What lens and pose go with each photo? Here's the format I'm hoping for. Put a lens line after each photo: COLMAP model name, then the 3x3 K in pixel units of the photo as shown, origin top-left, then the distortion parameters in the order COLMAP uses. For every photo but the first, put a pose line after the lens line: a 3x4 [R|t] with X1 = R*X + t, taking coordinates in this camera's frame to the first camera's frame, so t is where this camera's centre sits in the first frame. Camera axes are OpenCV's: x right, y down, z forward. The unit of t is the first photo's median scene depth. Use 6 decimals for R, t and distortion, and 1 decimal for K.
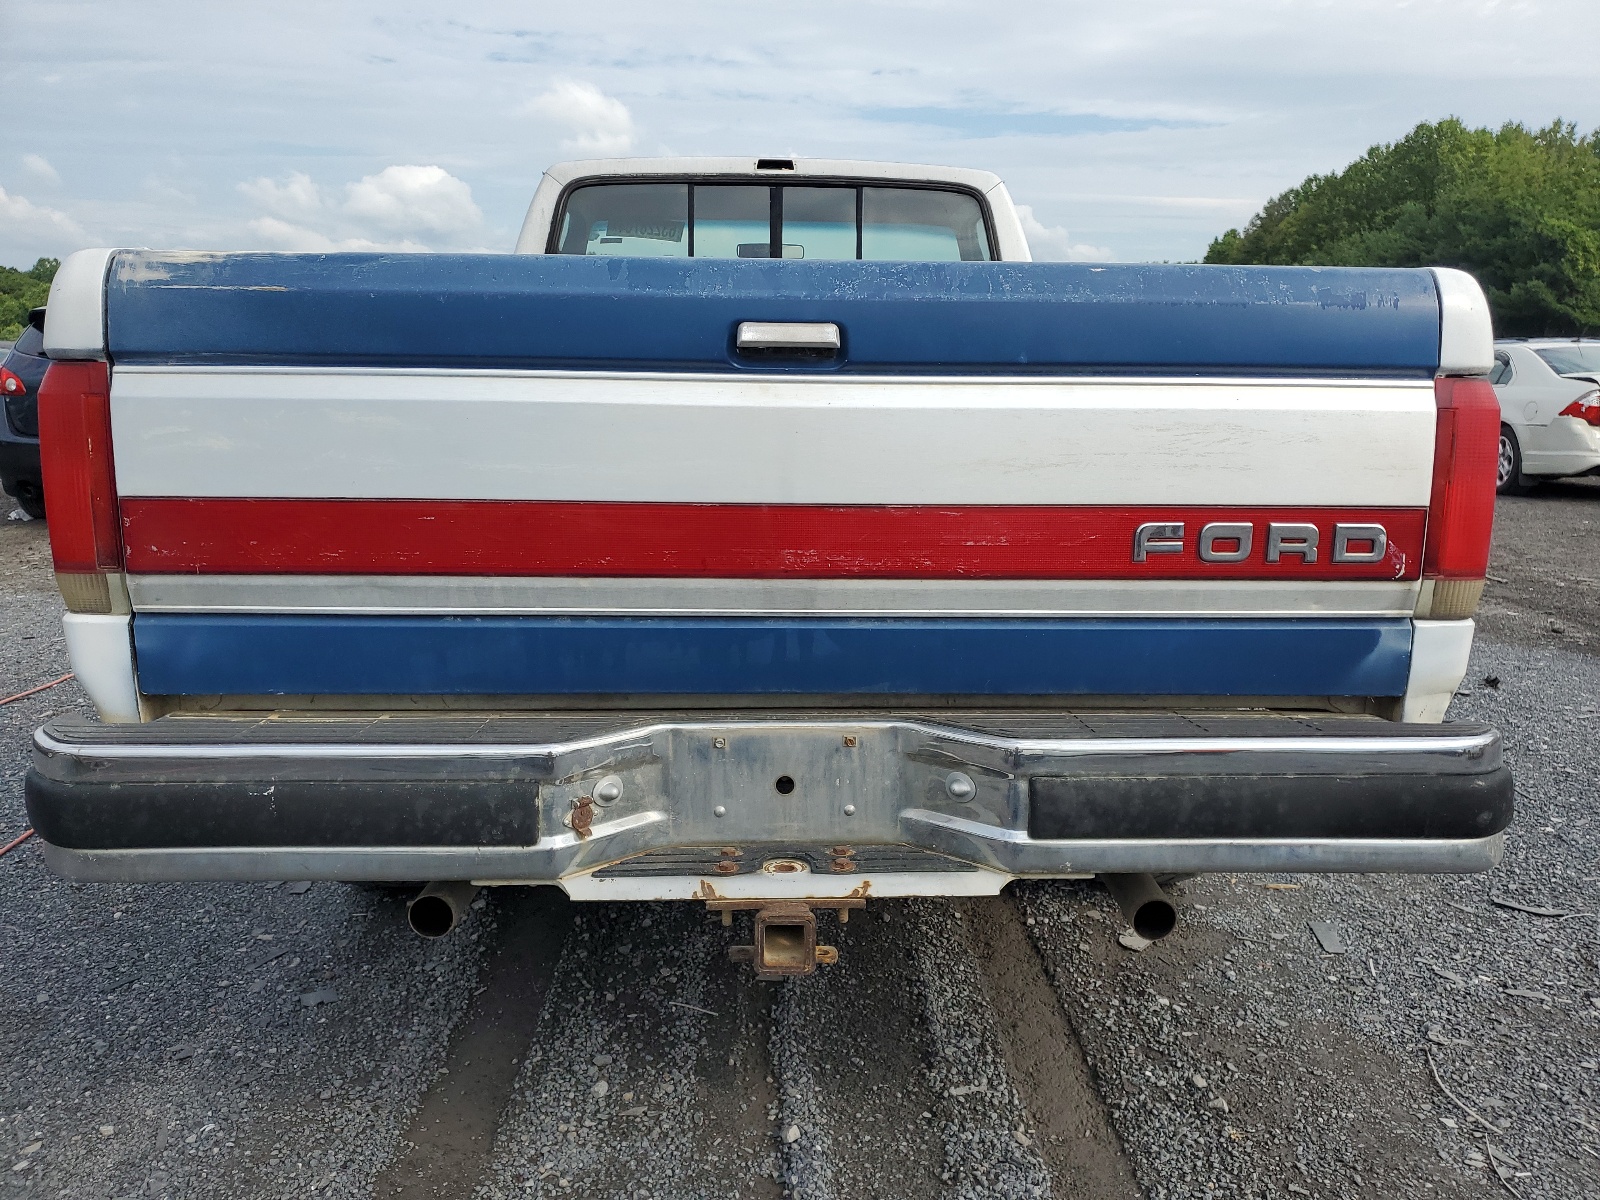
lens RADIAL K [[1209.1, 0, 800.0], [0, 1209.1, 600.0], [0, 0, 1]] dist [-0.003927, 0.040324]
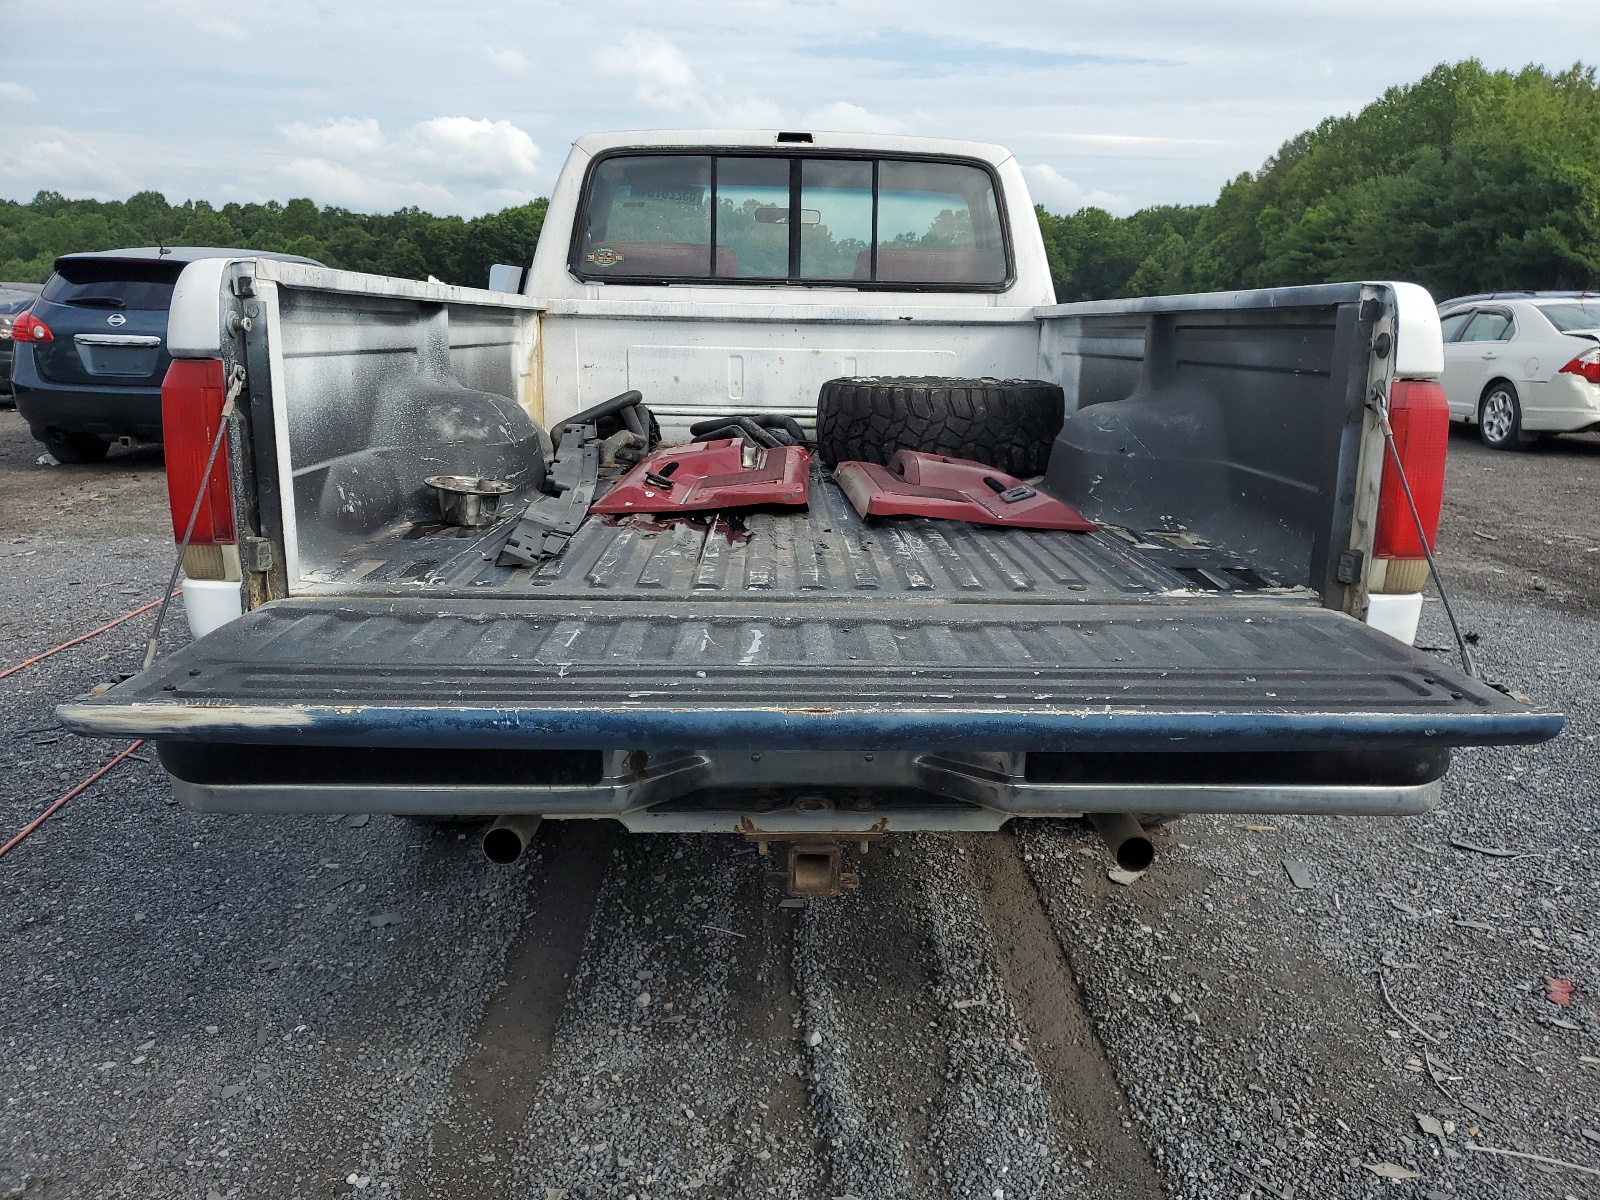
lens RADIAL K [[1202.9, 0, 804.5], [0, 1202.9, 587.9], [0, 0, 1]] dist [0.021506, 0.001397]
pose [[0.999965, 0.008328, -0.000541, -0.015396], [-0.008302, 0.999297, 0.036560, -0.019030], [0.000845, -0.036554, 0.999331, -0.095135]]
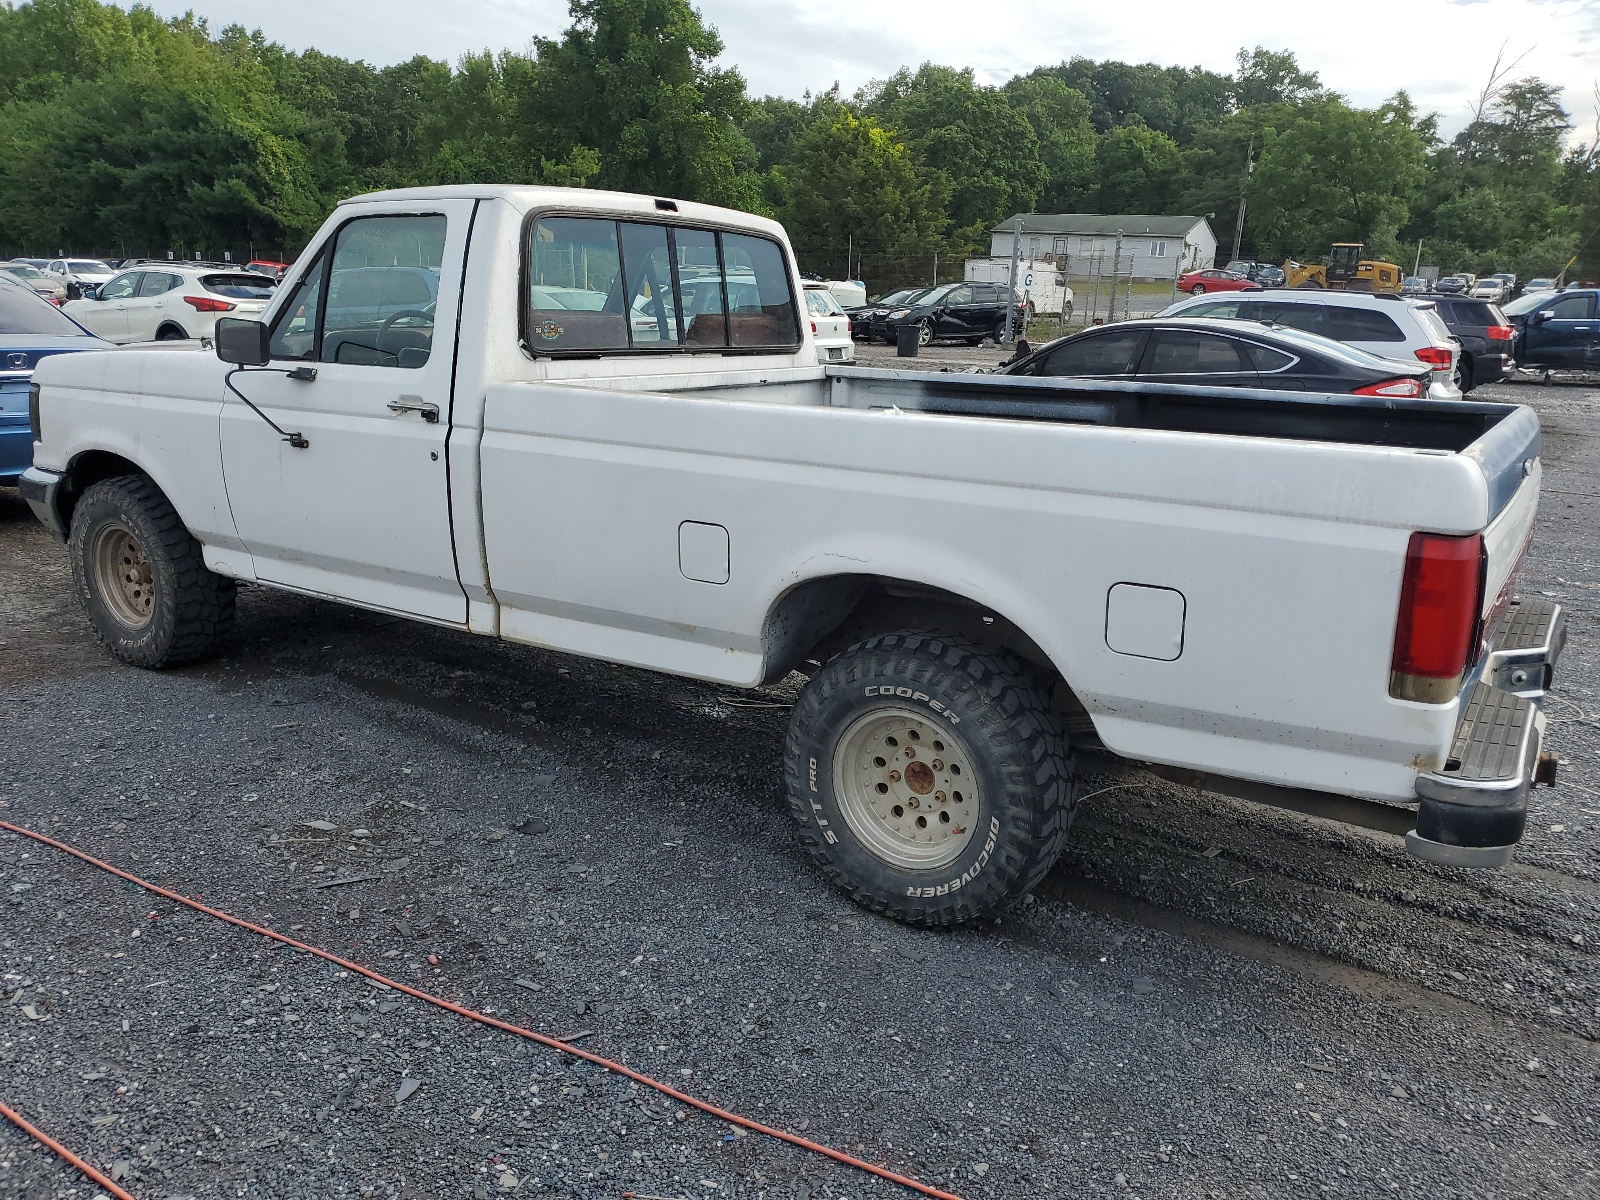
lens RADIAL K [[1215.3, 0, 800.0], [0, 1215.3, 600.0], [0, 0, 1]] dist [0.085440, -0.092876]
pose [[0.566318, -0.191044, 0.801739, -1.559116], [0.125147, 0.981417, 0.145460, -0.298498], [-0.814630, 0.017958, 0.579703, 0.538599]]
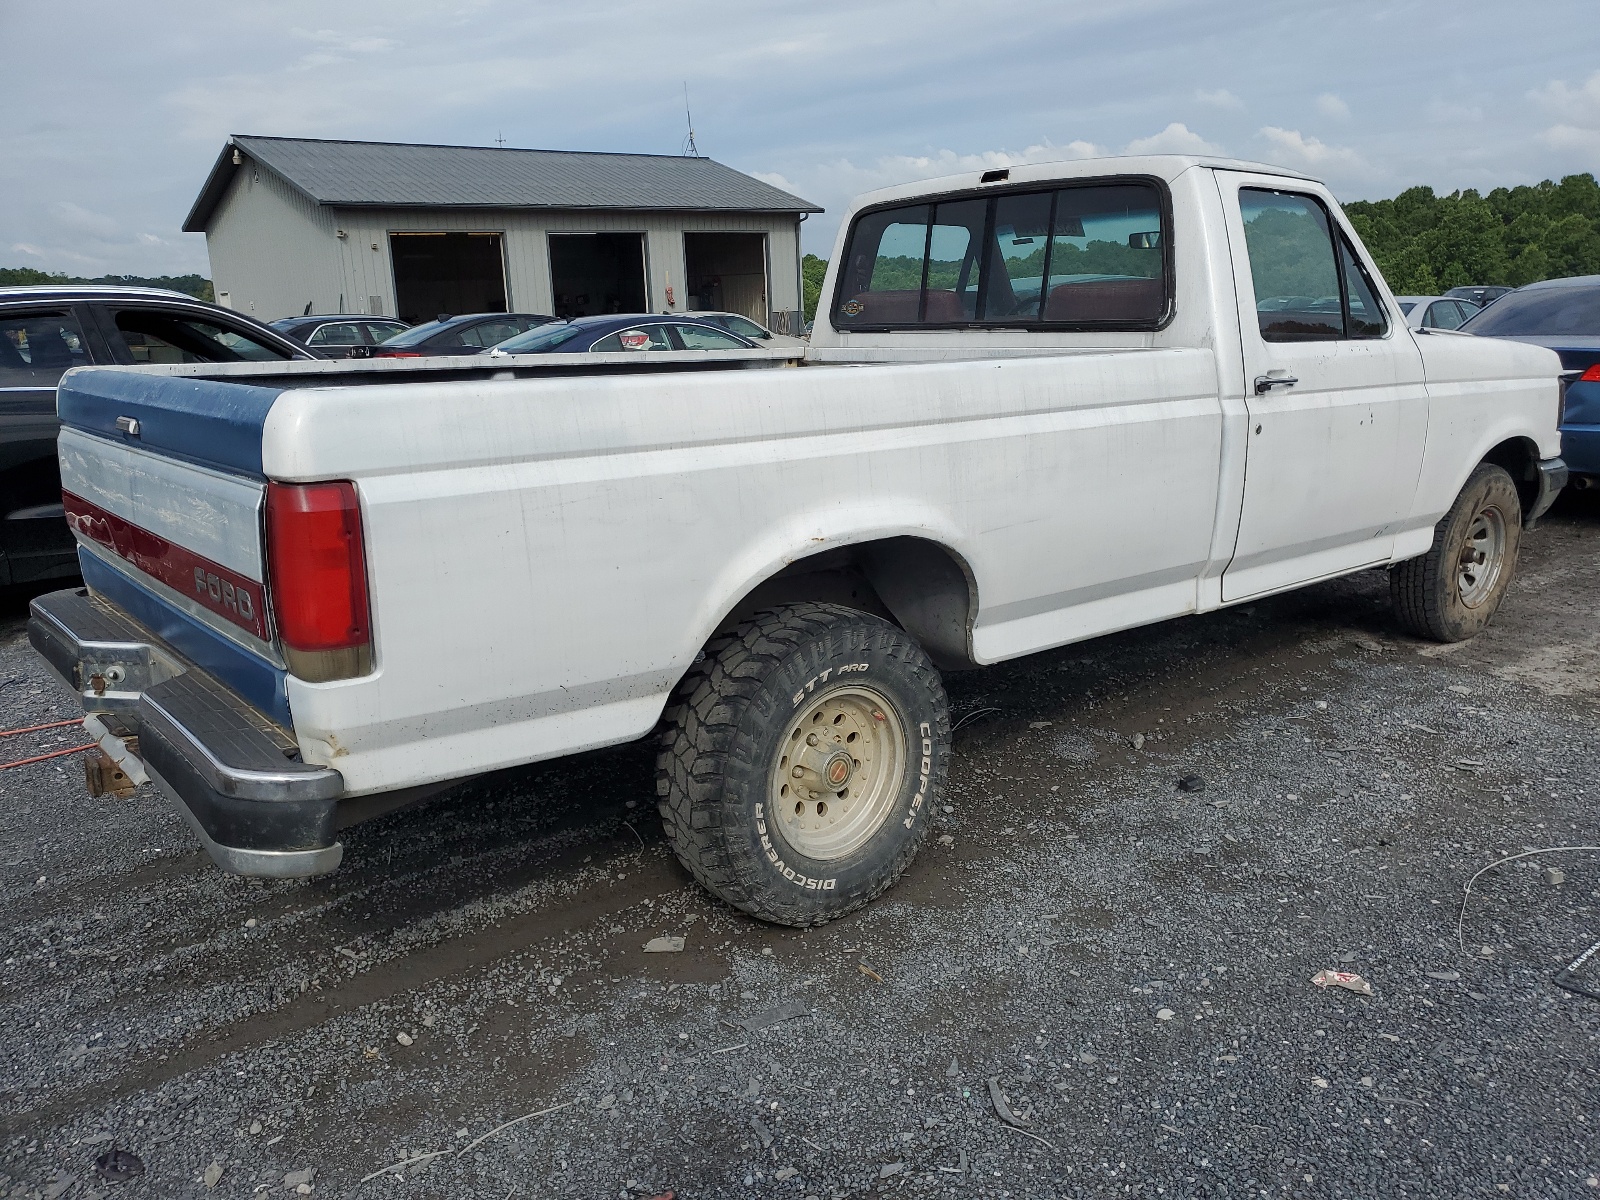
lens RADIAL K [[1209.1, 0, 800.0], [0, 1209.1, 600.0], [0, 0, 1]] dist [-0.003927, 0.040324]
pose [[0.609538, 0.153207, -0.777811, 1.295334], [-0.109778, 0.988008, 0.108582, -0.184003], [0.785119, 0.019202, 0.619047, 0.457098]]
